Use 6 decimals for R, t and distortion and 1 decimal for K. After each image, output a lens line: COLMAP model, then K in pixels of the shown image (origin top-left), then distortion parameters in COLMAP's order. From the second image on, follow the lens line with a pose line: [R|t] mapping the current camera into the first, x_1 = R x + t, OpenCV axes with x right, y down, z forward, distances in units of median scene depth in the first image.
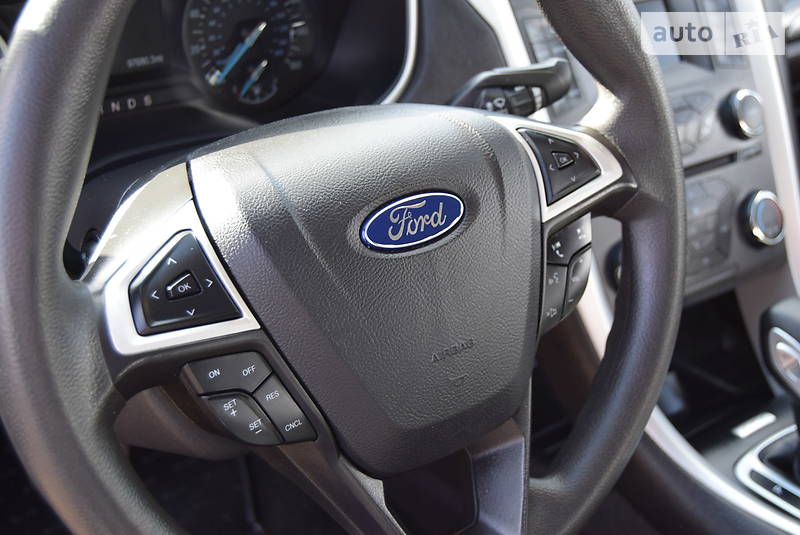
lens RADIAL K [[1201.8, 0, 400.0], [0, 1201.8, 267.5], [0, 0, 1]] dist [0.035916, 0.055233]
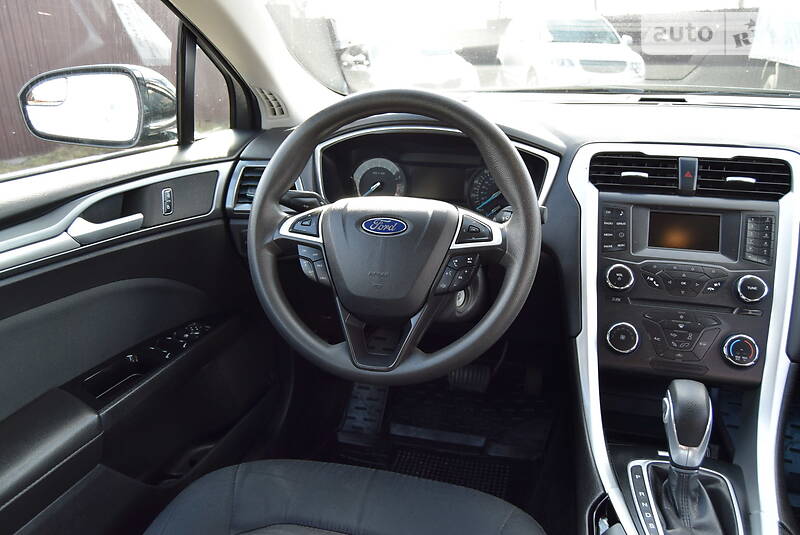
lens RADIAL K [[617.1, 0, 400.0], [0, 617.1, 267.5], [0, 0, 1]] dist [-0.013974, 0.000924]
pose [[0.587591, 0.208812, -0.781750, 1.009967], [-0.358019, 0.933505, -0.019752, 0.056267], [0.725644, 0.291488, 0.623278, 0.141405]]
